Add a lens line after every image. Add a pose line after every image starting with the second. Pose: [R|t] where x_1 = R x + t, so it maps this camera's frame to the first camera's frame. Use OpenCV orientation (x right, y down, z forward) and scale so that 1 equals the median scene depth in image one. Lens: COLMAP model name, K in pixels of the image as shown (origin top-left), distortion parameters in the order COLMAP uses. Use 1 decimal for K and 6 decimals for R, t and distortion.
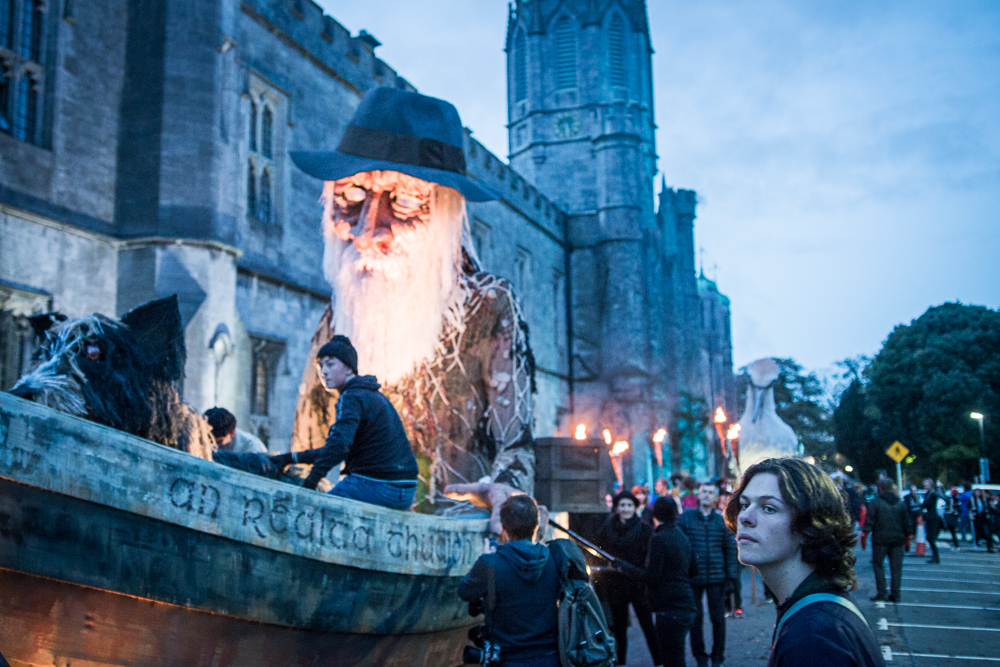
lens RADIAL K [[1137.8, 0, 494.7], [0, 1137.8, 279.2], [0, 0, 1]] dist [-0.019319, 0.000000]
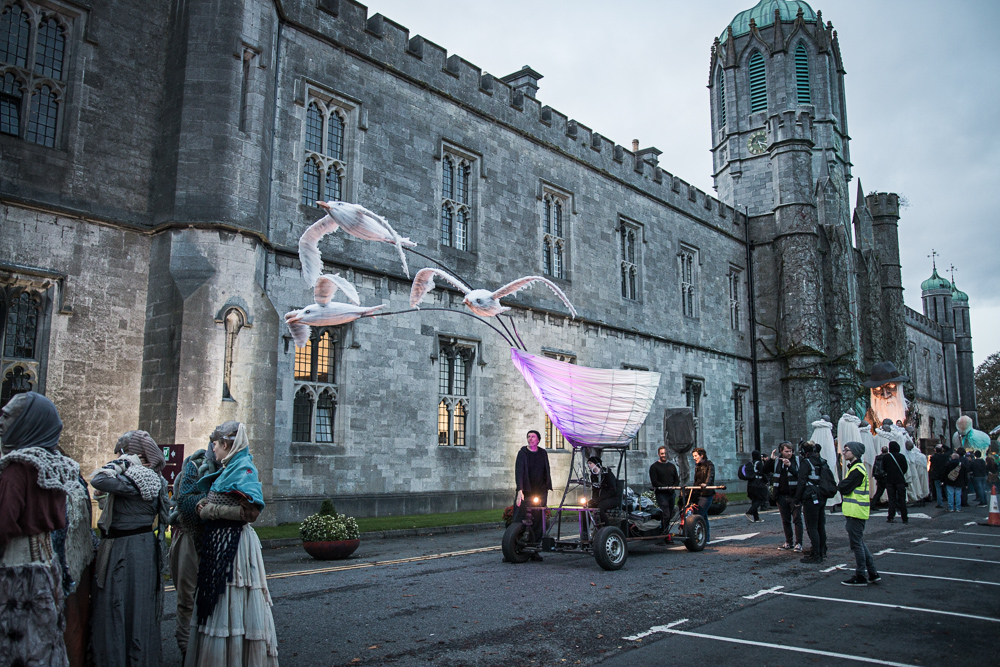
lens RADIAL K [[849.0, 0, 531.6], [0, 849.0, 330.3], [0, 0, 1]] dist [-0.085652, 0.046669]
pose [[0.946677, -0.039428, -0.319762, 0.133986], [0.048709, 0.998591, 0.021078, 0.030745], [0.318481, -0.035529, 0.947263, 0.140160]]
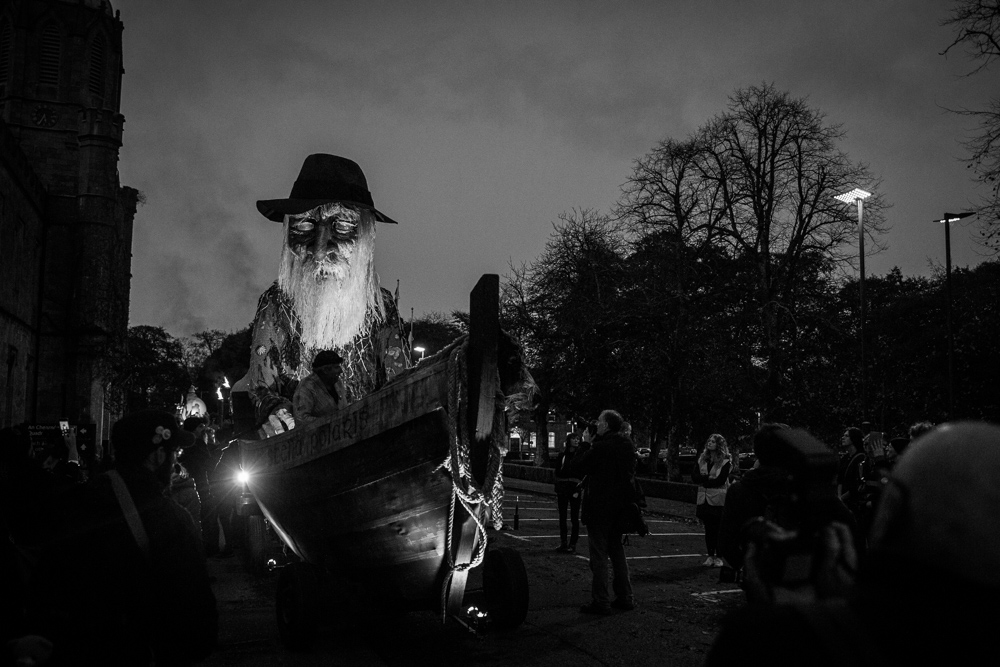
lens RADIAL K [[849.0, 0, 556.6], [0, 849.0, 361.0], [0, 0, 1]] dist [-0.085652, 0.046669]
pose [[0.742556, 0.076663, 0.665382, -0.109113], [-0.141015, 0.989055, 0.043415, 0.003173], [-0.654771, -0.126067, 0.745240, -0.005617]]
